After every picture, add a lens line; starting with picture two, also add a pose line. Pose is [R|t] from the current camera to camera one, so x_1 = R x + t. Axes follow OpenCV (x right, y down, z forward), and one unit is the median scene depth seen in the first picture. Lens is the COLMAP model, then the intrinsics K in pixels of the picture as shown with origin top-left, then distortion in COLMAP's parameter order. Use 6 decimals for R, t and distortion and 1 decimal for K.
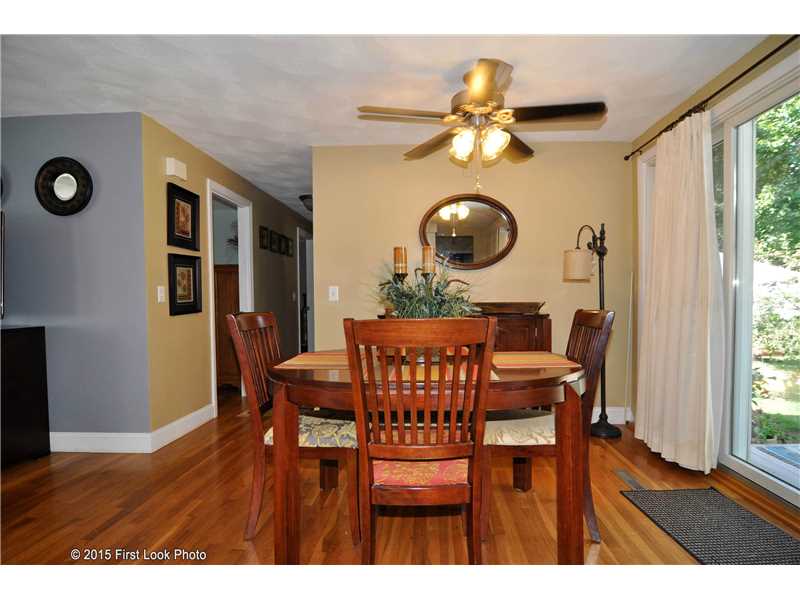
lens RADIAL K [[427.7, 0, 420.6], [0, 427.7, 319.2], [0, 0, 1]] dist [-0.010920, -0.012990]
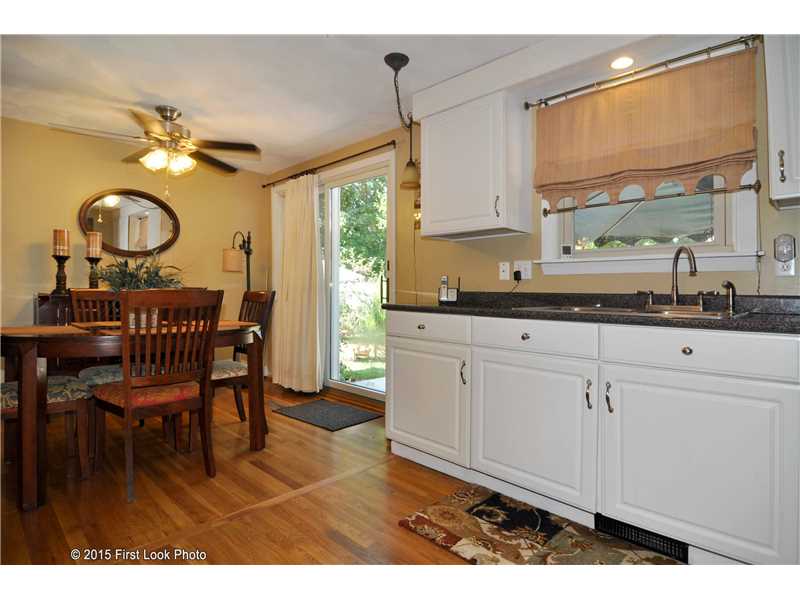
lens RADIAL K [[427.7, 0, 398.2], [0, 427.7, 295.5], [0, 0, 1]] dist [-0.010920, -0.012990]
pose [[0.681954, 0.012812, 0.731283, -0.249893], [0.017833, 0.999258, -0.034137, 0.037505], [-0.731178, 0.036321, 0.681219, -0.282653]]
